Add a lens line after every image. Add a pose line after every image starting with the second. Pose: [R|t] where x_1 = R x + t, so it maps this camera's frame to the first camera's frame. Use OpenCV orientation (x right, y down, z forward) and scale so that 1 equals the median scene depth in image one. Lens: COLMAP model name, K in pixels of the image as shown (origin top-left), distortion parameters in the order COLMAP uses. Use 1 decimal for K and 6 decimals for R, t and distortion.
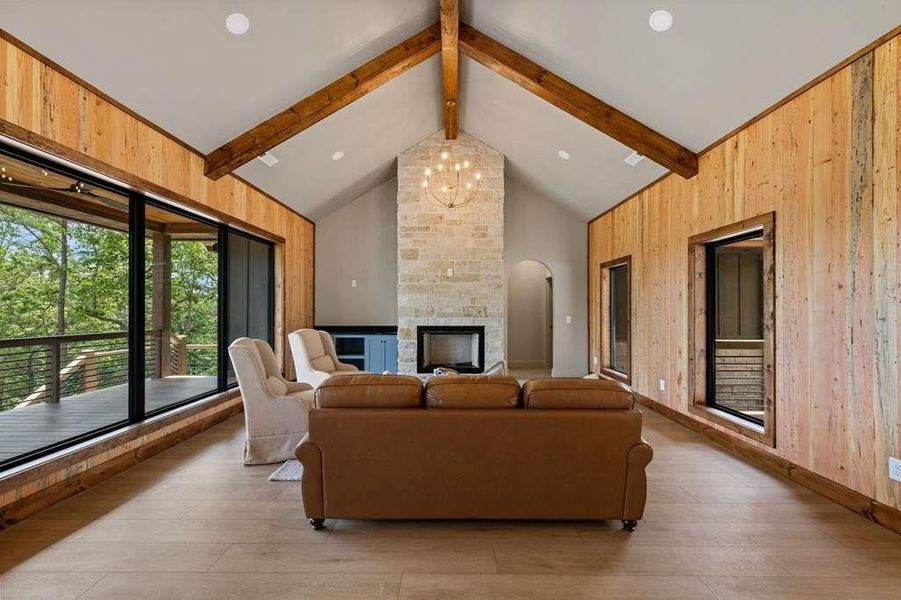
lens RADIAL K [[356.4, 0, 445.3], [0, 356.4, 305.4], [0, 0, 1]] dist [-0.001494, -0.000148]
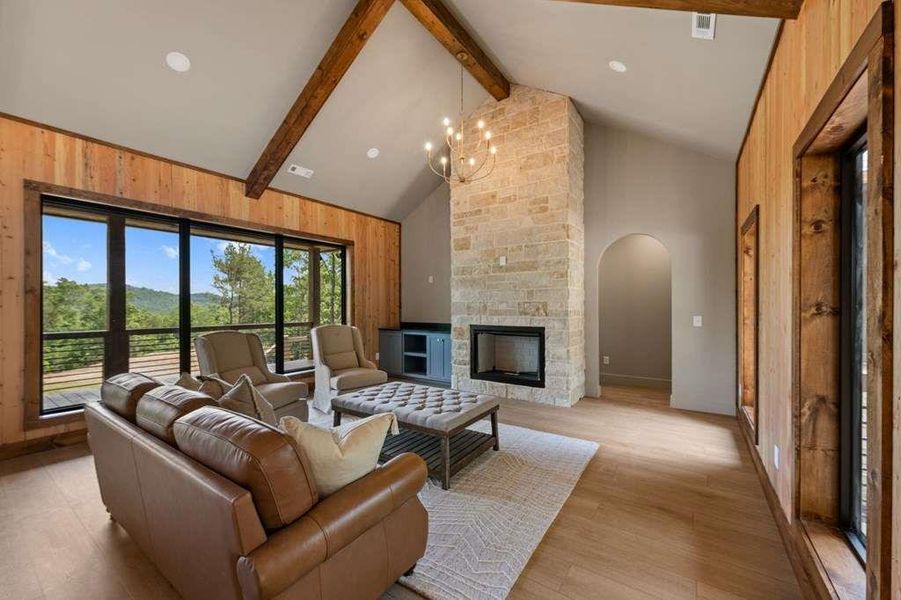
lens RADIAL K [[356.4, 0, 445.3], [0, 356.4, 305.4], [0, 0, 1]] dist [-0.001494, -0.000148]
pose [[0.827145, -0.003460, -0.561978, 0.366460], [0.009428, 0.999926, 0.007720, 0.002671], [0.561910, -0.011684, 0.827116, 0.240138]]
